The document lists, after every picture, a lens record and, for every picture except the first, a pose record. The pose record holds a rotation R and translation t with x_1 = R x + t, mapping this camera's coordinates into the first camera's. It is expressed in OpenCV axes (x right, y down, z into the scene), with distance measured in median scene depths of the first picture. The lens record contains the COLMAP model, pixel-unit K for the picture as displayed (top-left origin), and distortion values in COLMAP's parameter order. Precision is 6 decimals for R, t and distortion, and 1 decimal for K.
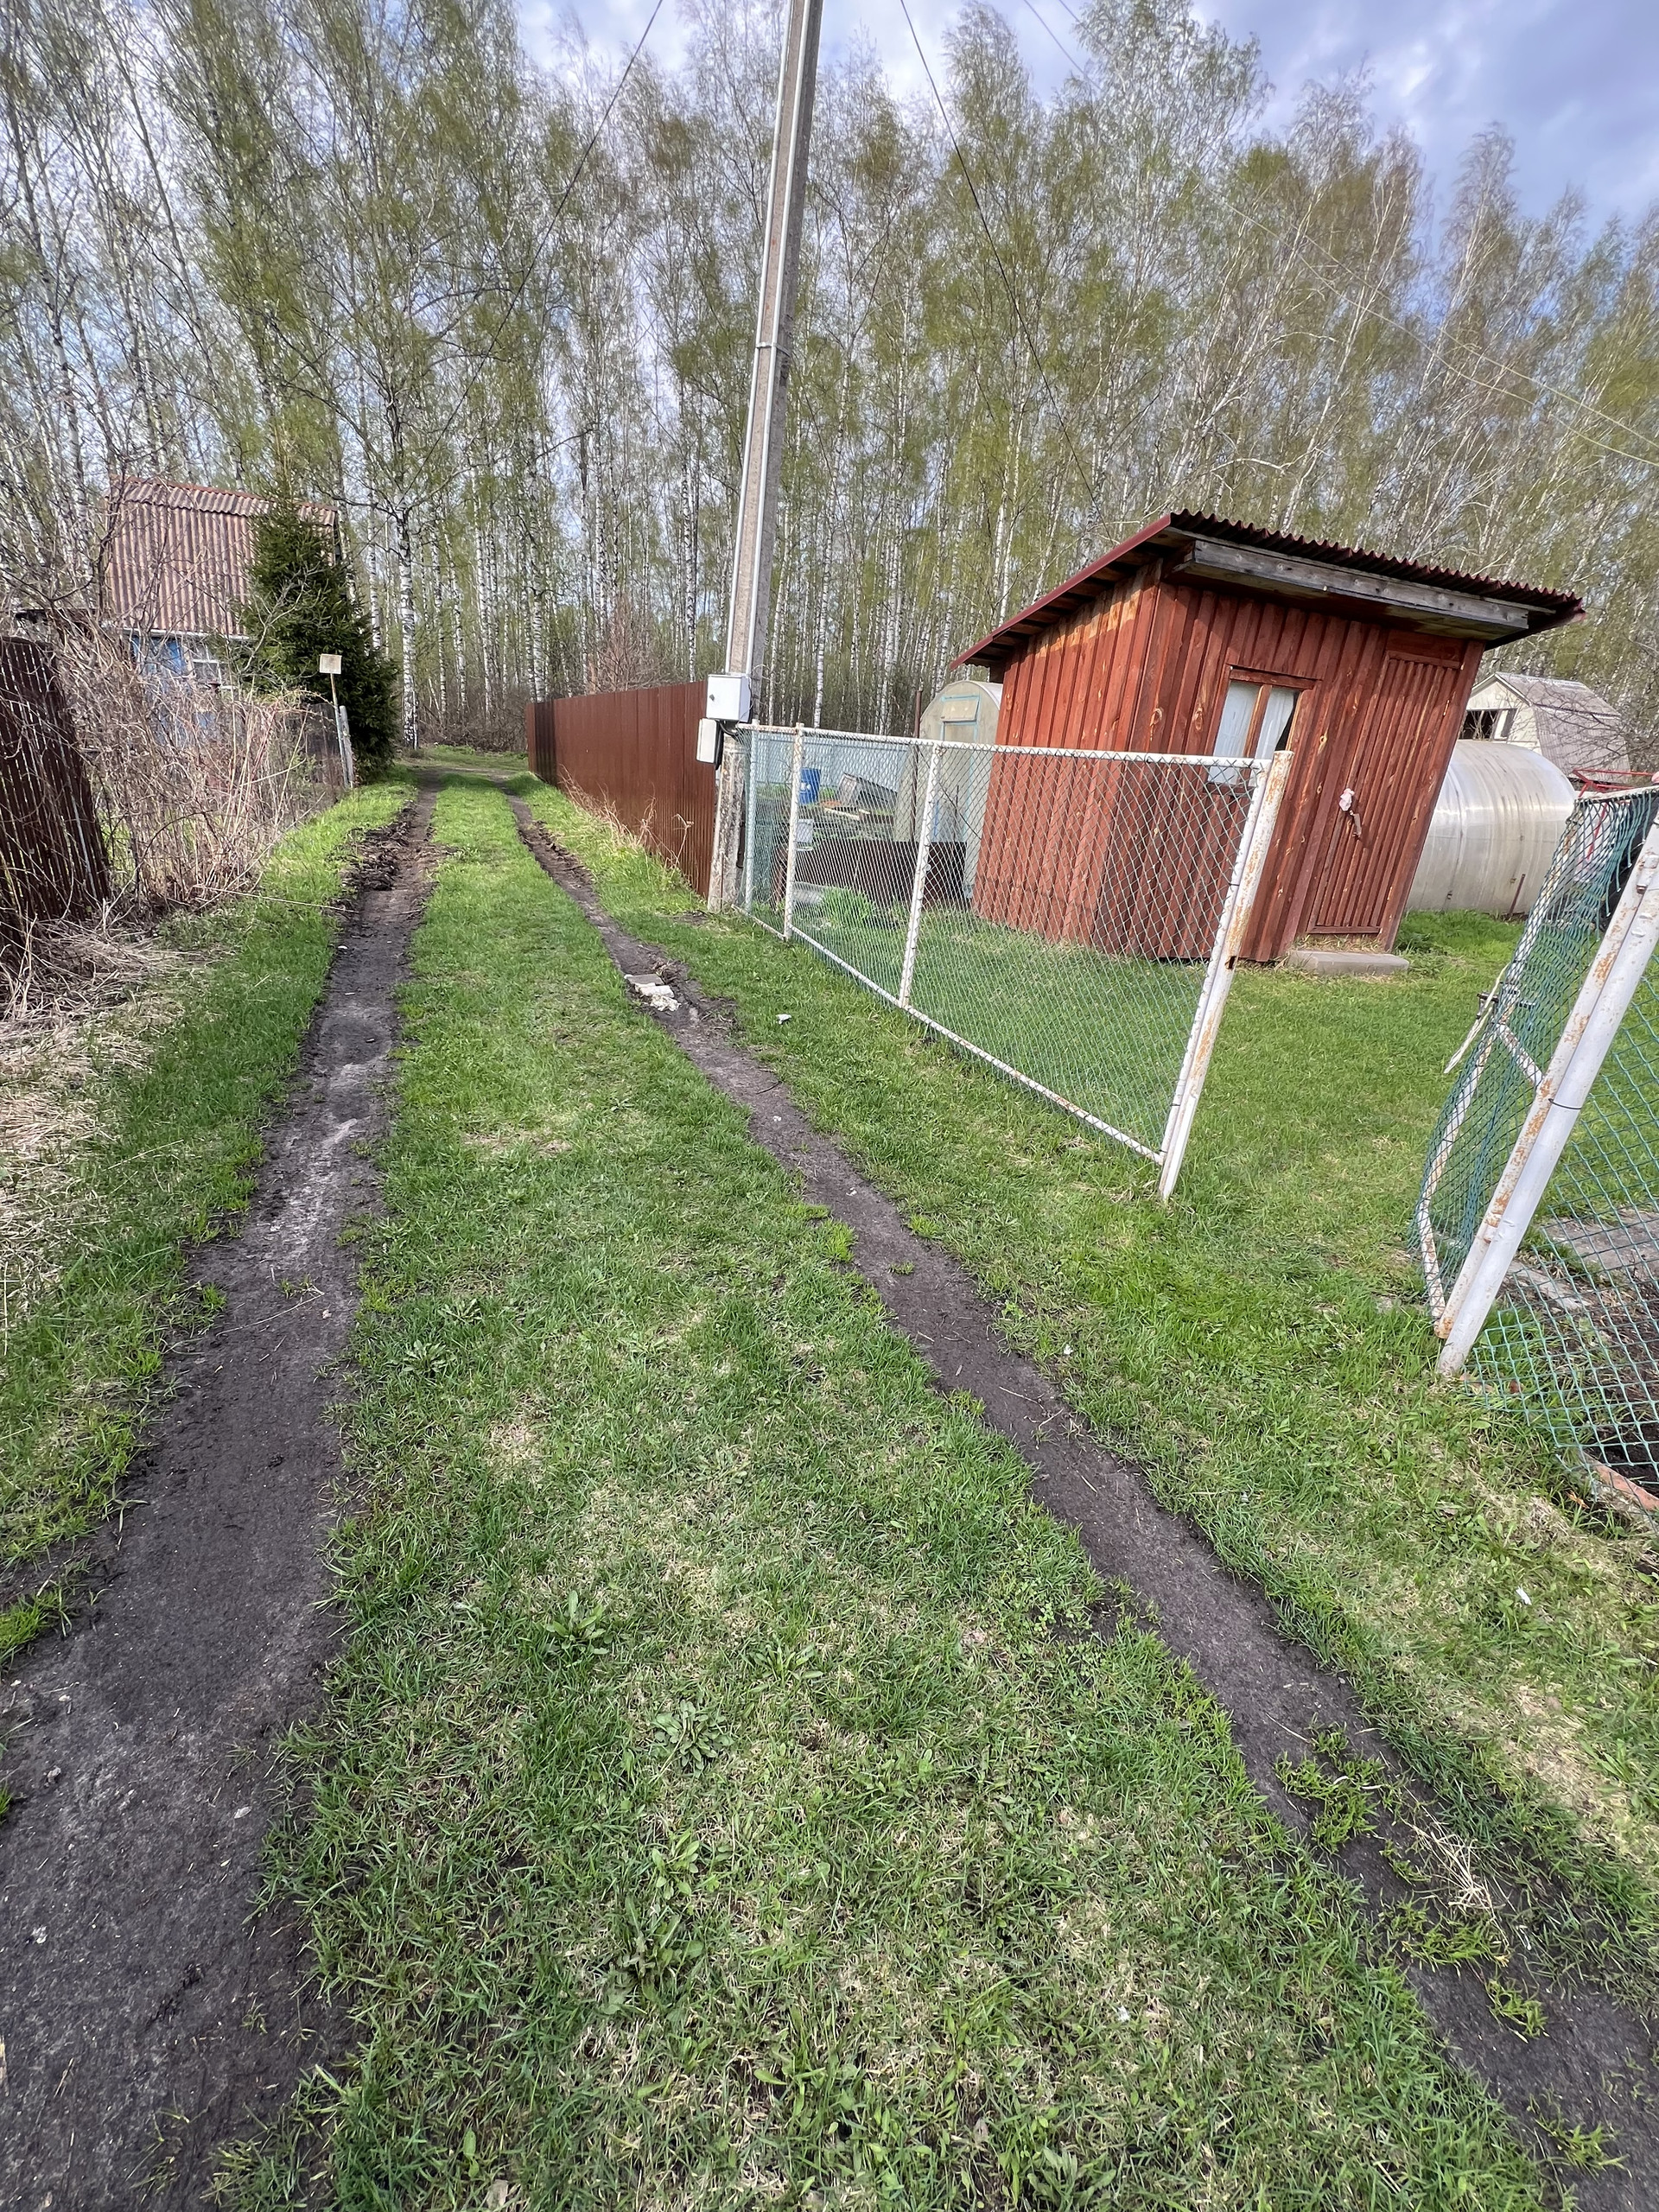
lens RADIAL K [[886.9, 0, 827.5], [0, 886.9, 1106.7], [0, 0, 1]] dist [-0.000854, 0.000297]
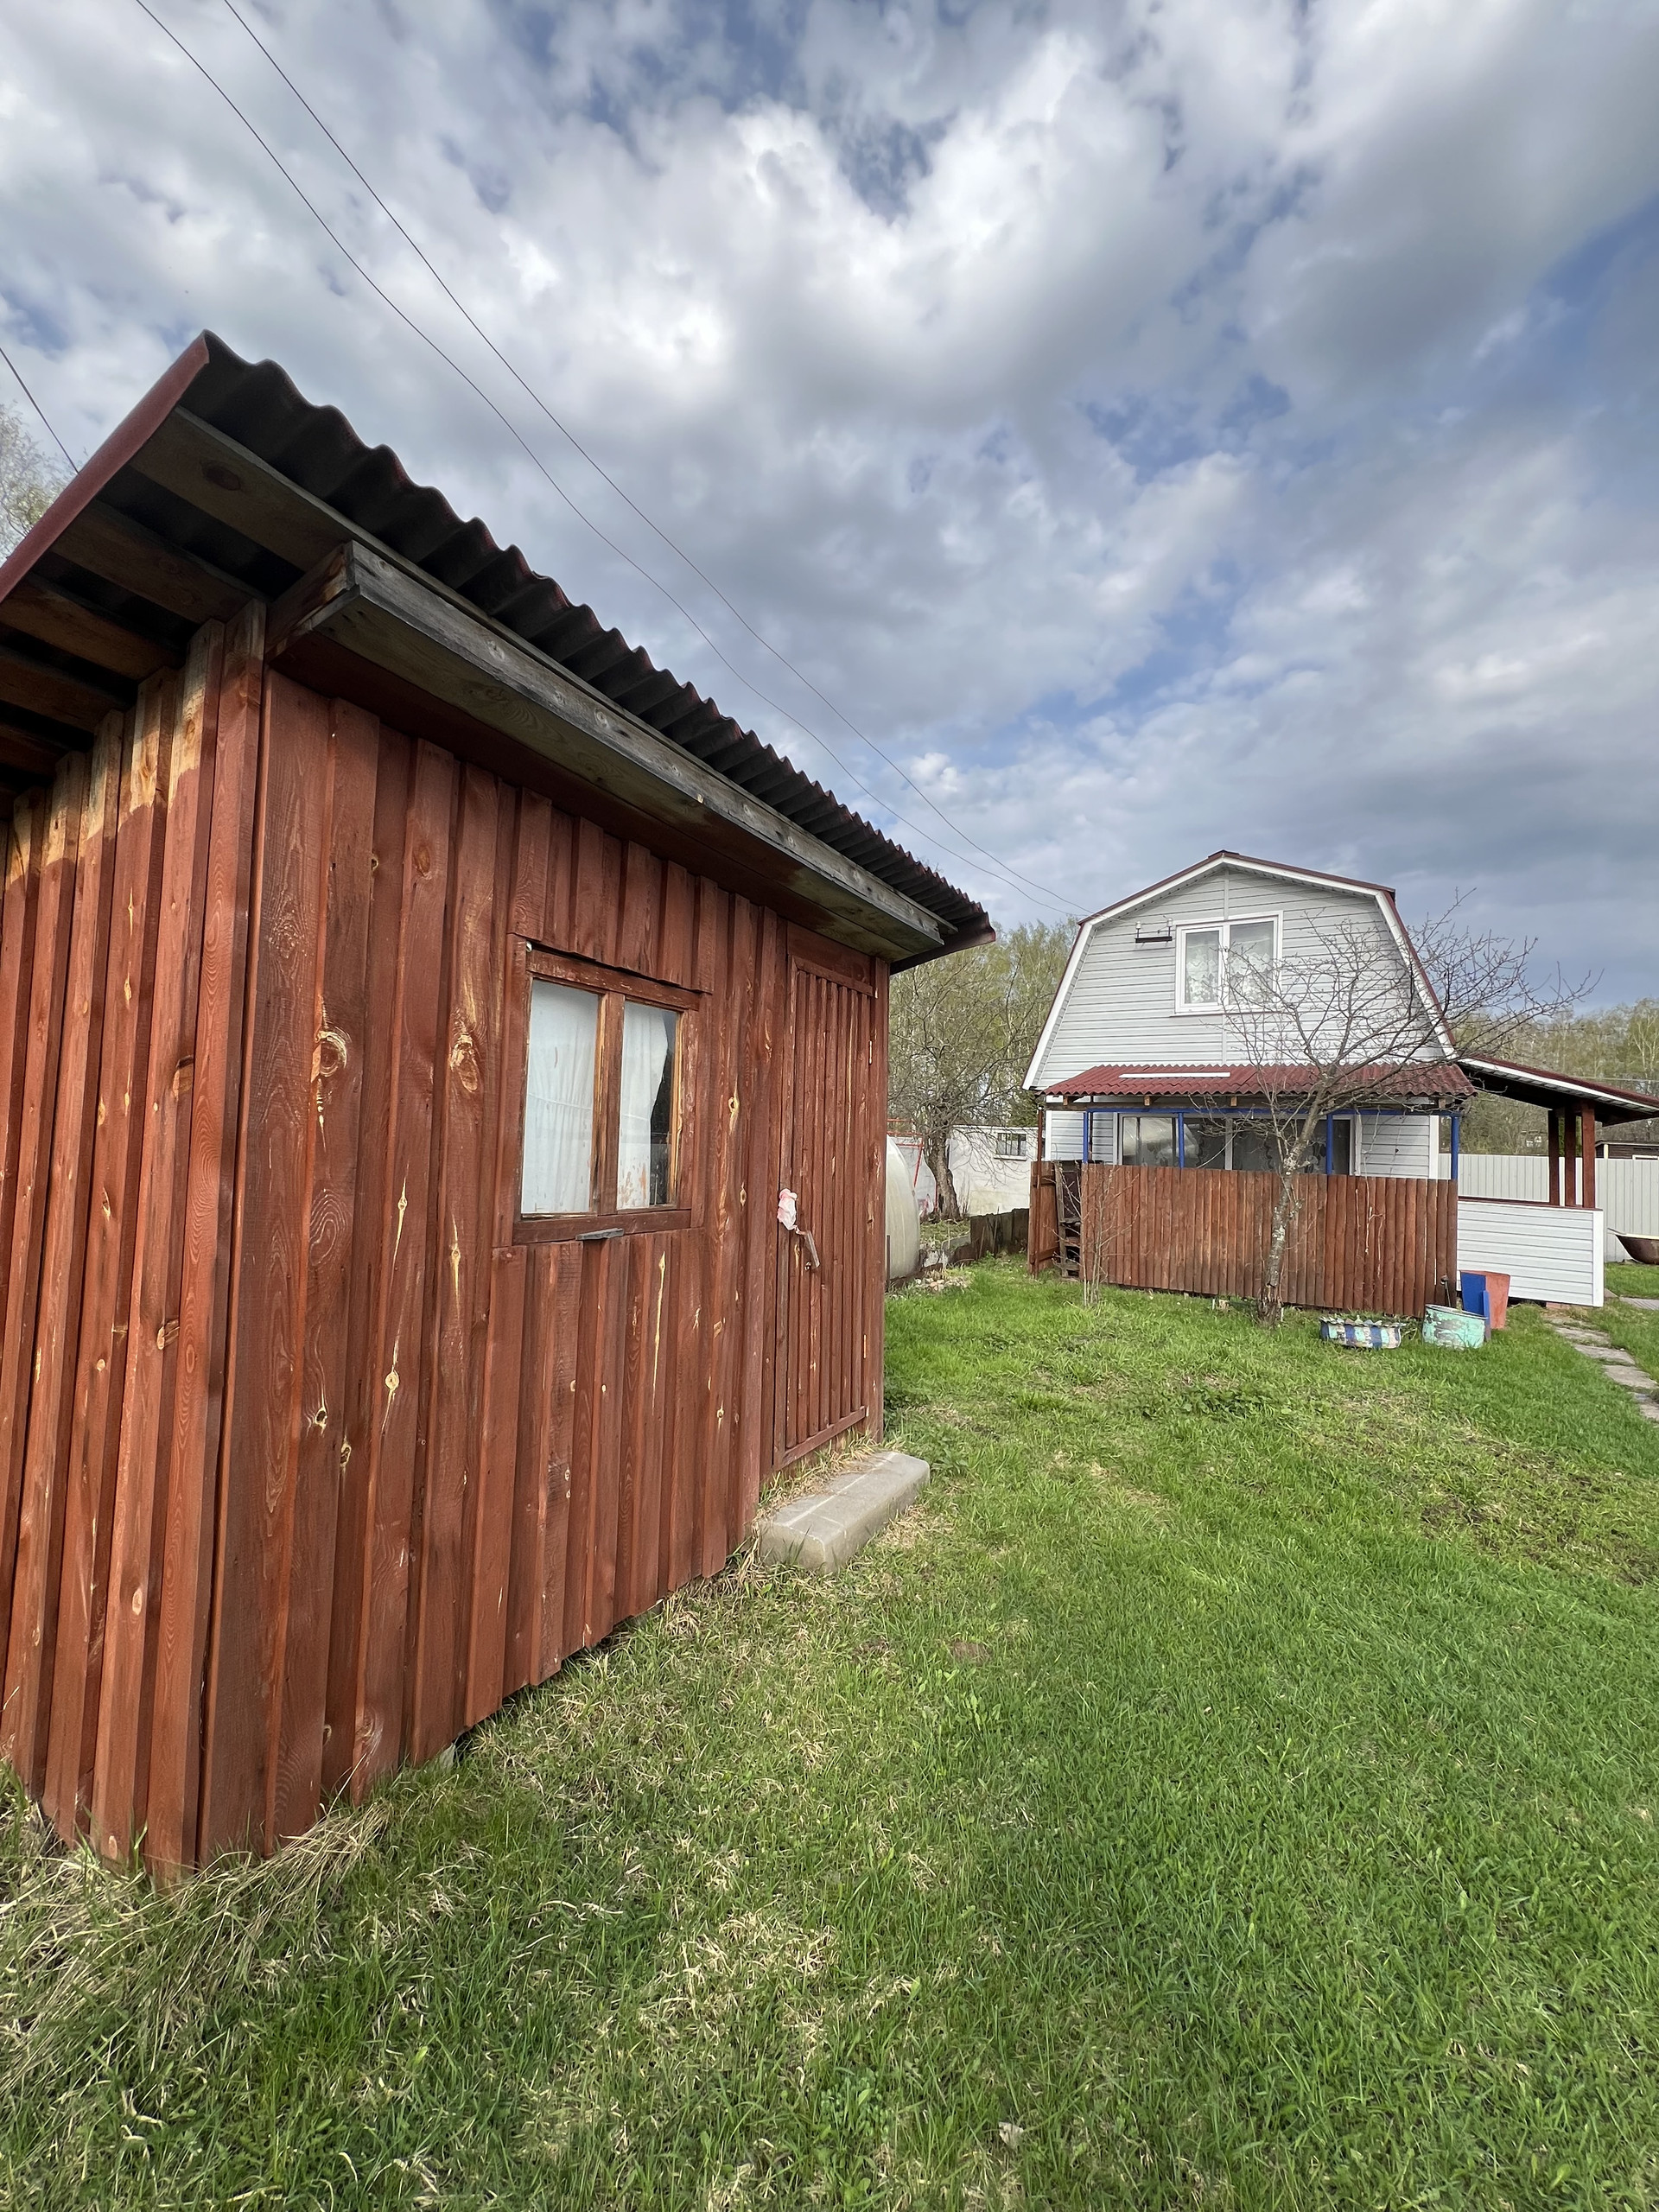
lens RADIAL K [[886.9, 0, 827.5], [0, 886.9, 1106.7], [0, 0, 1]] dist [-0.000854, 0.000297]
pose [[0.746707, -0.030185, 0.664468, 0.284826], [0.275960, 0.922996, -0.268185, -0.280716], [-0.605206, 0.383623, 0.697538, 0.659121]]
